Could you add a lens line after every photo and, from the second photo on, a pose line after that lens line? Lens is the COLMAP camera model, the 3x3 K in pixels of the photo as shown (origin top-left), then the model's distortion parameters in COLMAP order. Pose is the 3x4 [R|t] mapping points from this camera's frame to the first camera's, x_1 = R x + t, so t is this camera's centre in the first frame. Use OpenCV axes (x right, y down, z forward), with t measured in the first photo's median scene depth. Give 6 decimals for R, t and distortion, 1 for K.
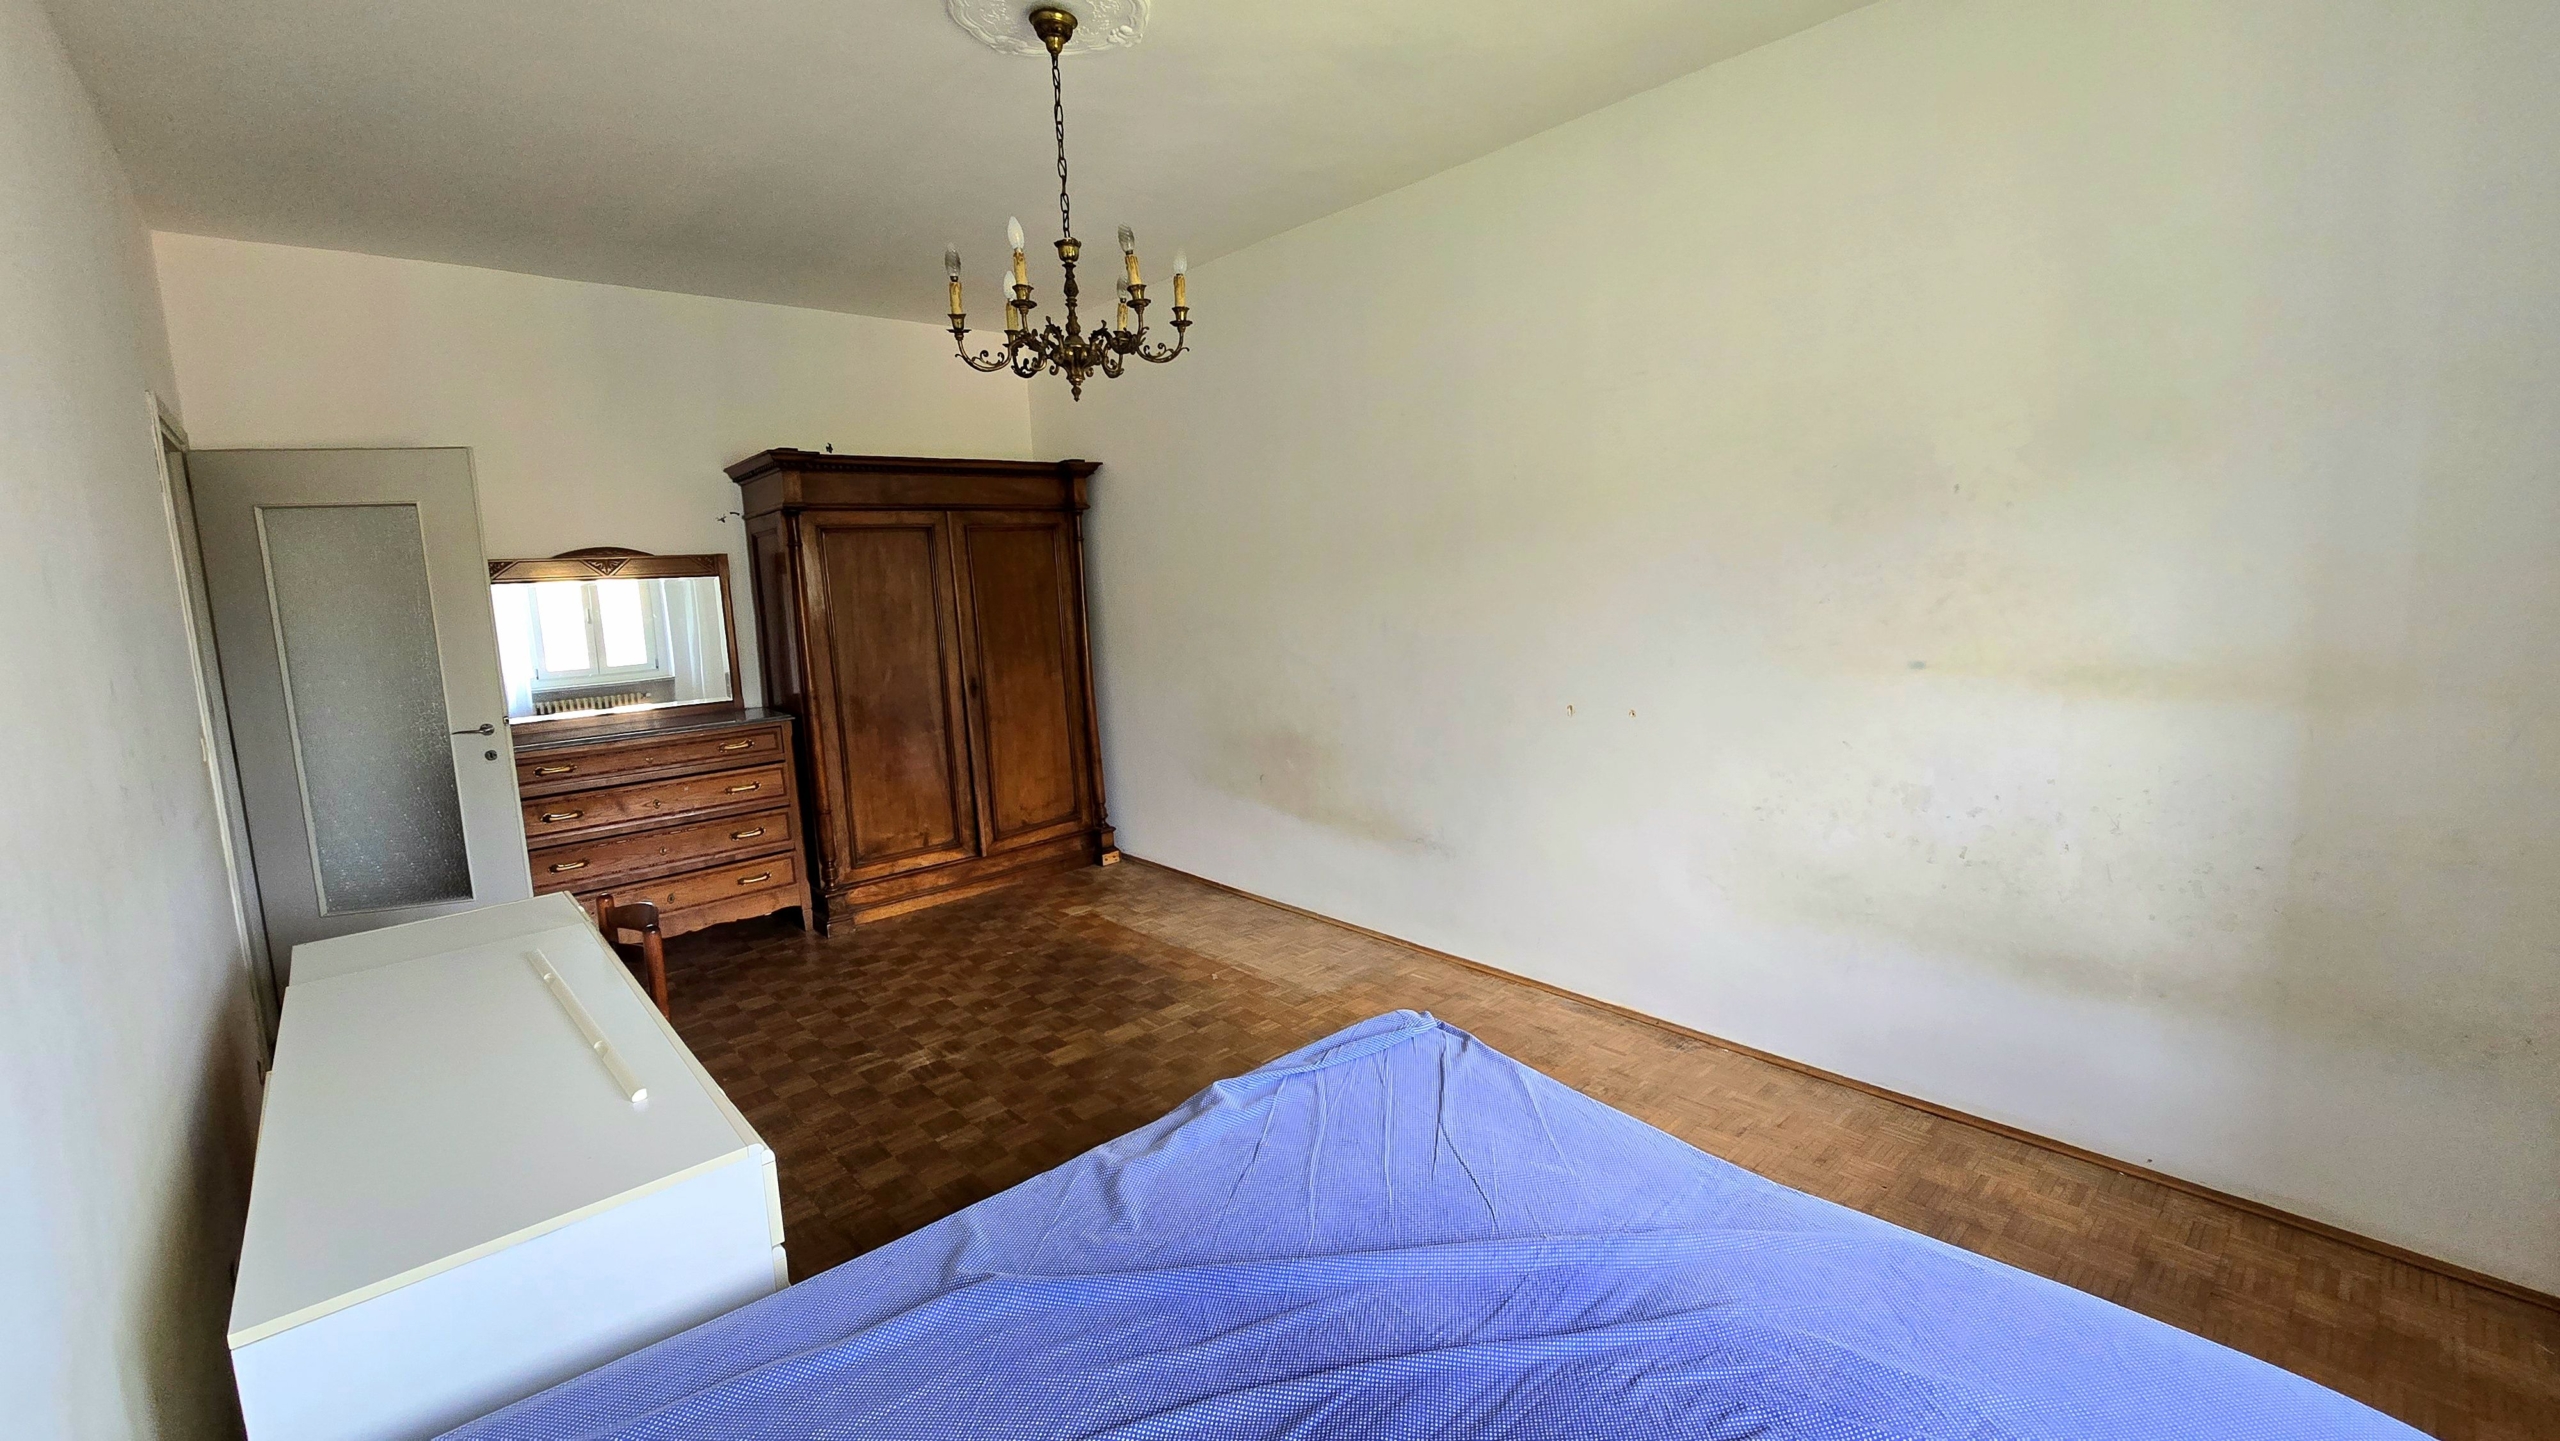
lens RADIAL K [[1044.8, 0, 1286.3], [0, 1044.8, 715.7], [0, 0, 1]] dist [-0.002667, 0.001562]
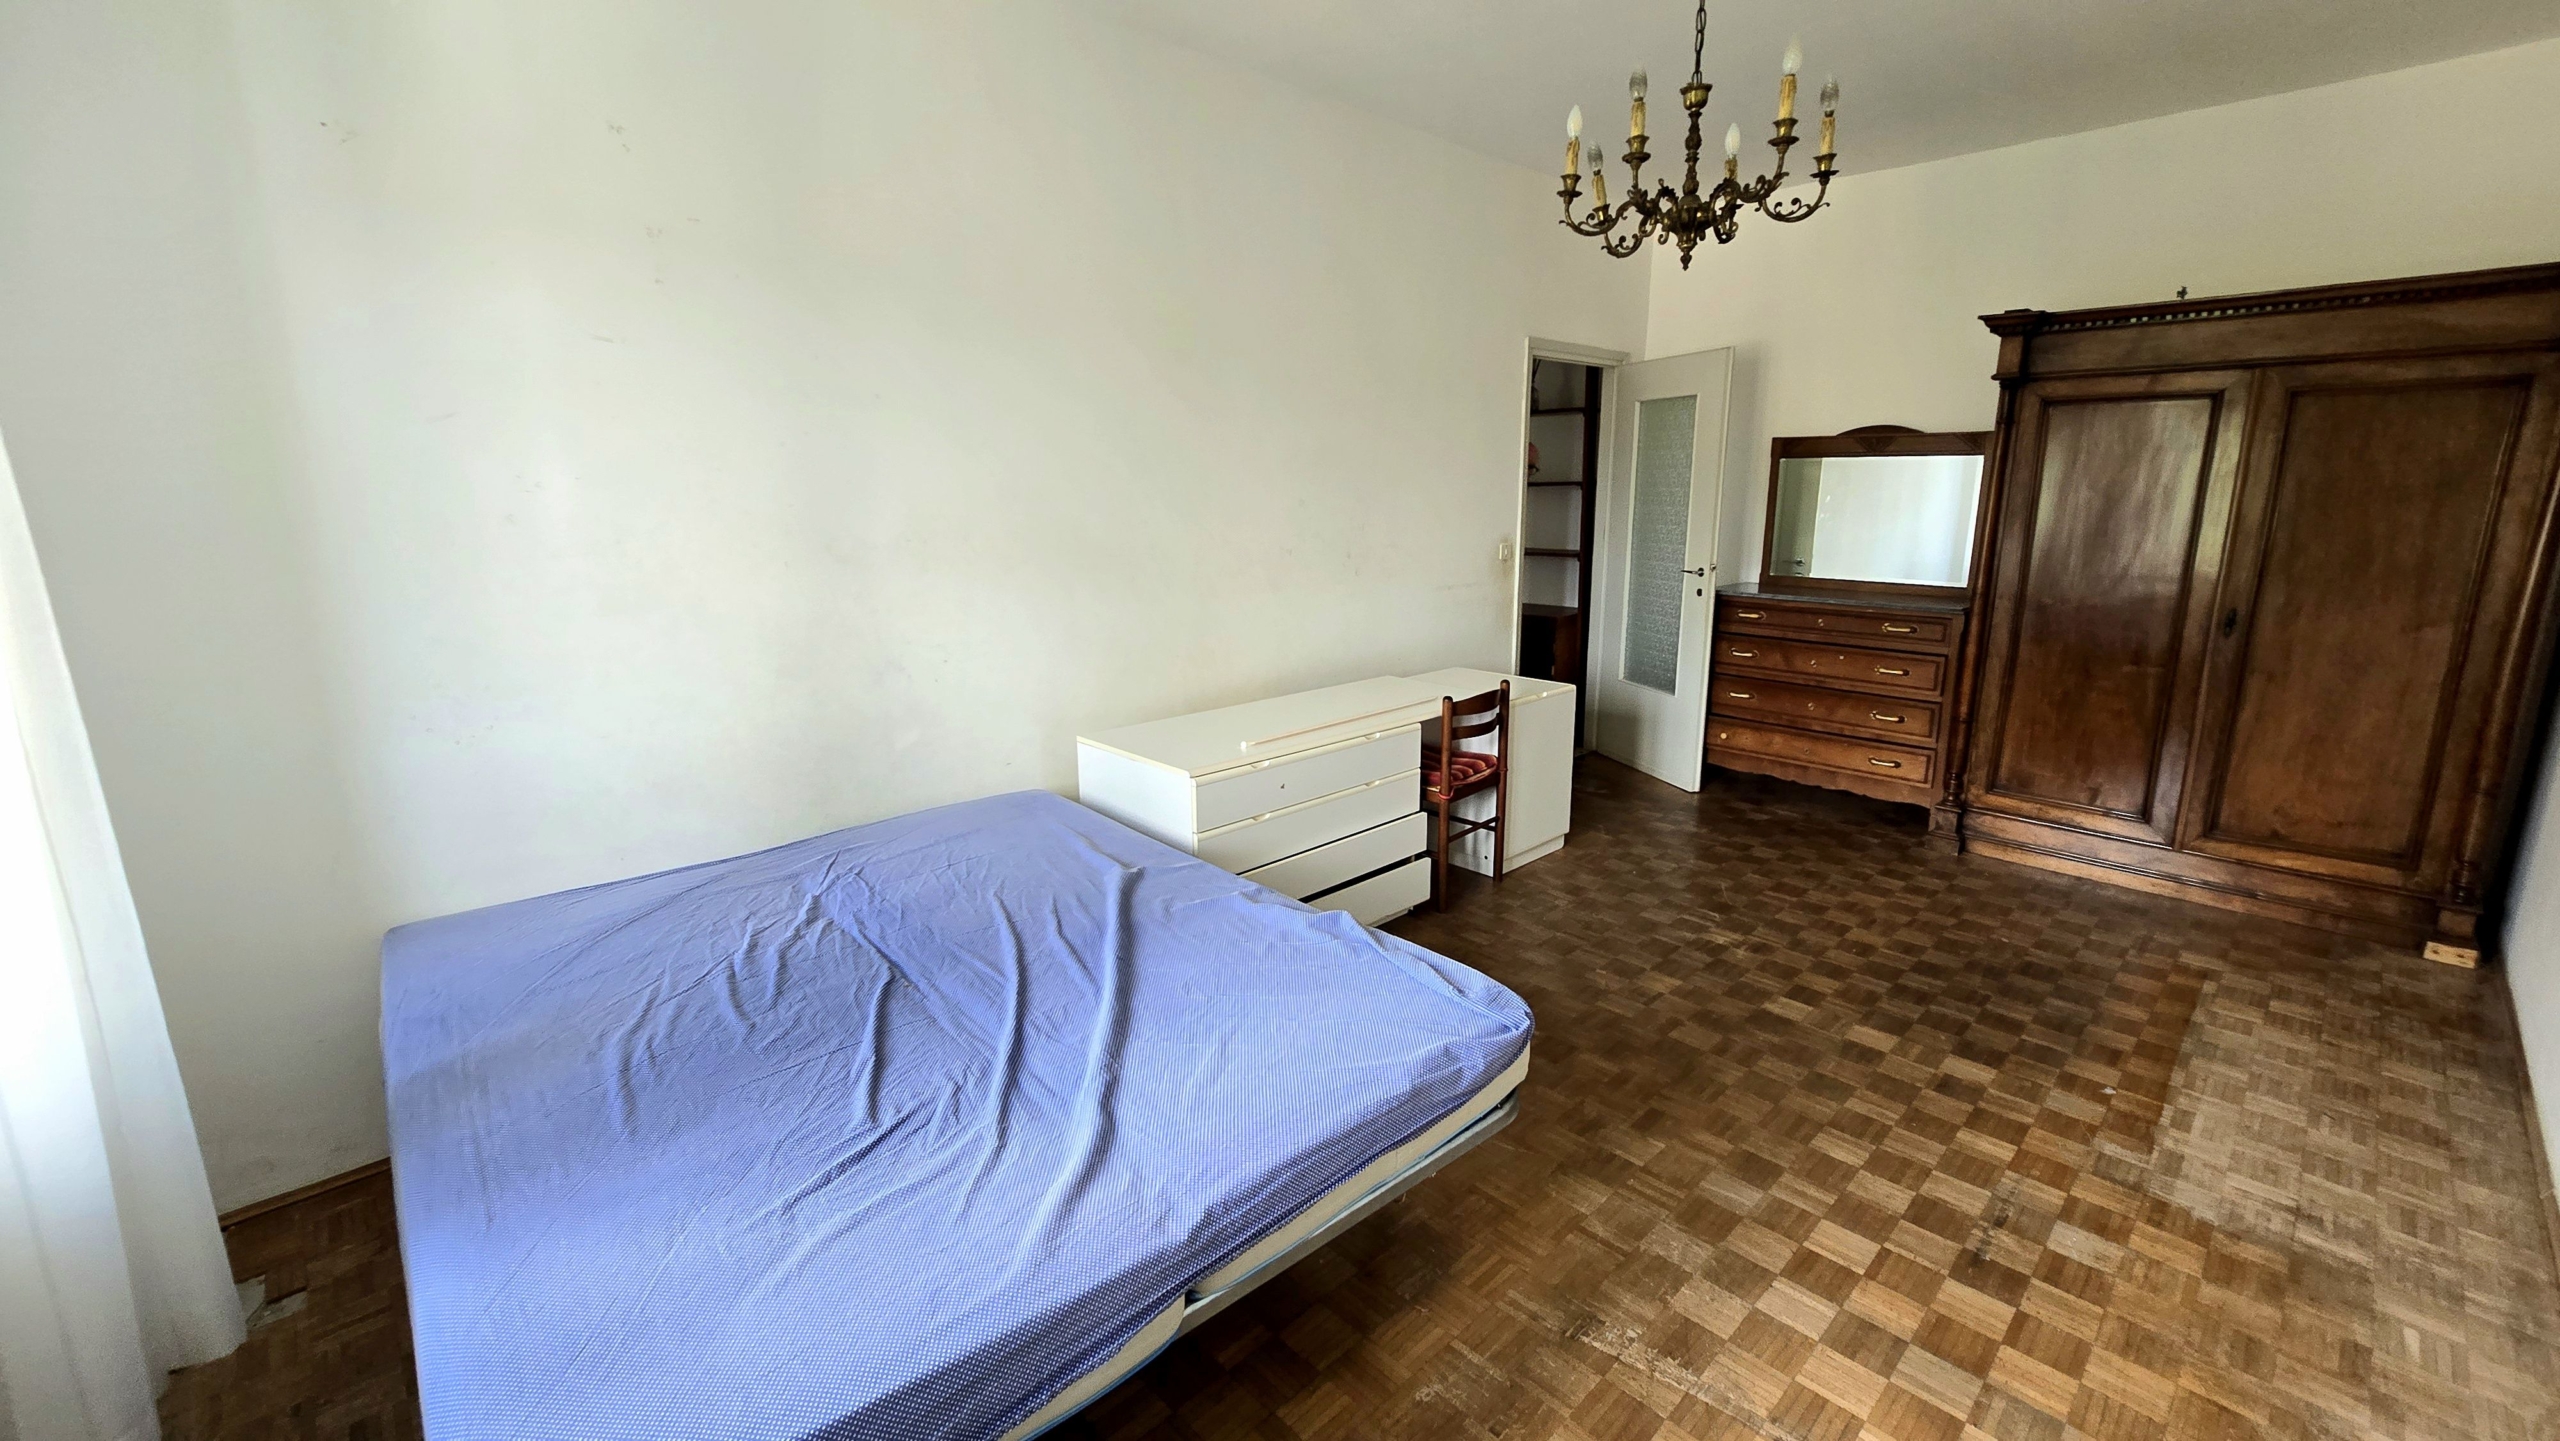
lens RADIAL K [[1044.8, 0, 1296.8], [0, 1044.8, 714.8], [0, 0, 1]] dist [-0.002667, 0.001562]
pose [[0.021033, 0.259773, -0.965441, 0.474700], [-0.141048, 0.956767, 0.254366, -0.069473], [0.989779, 0.130823, 0.056765, 0.406111]]
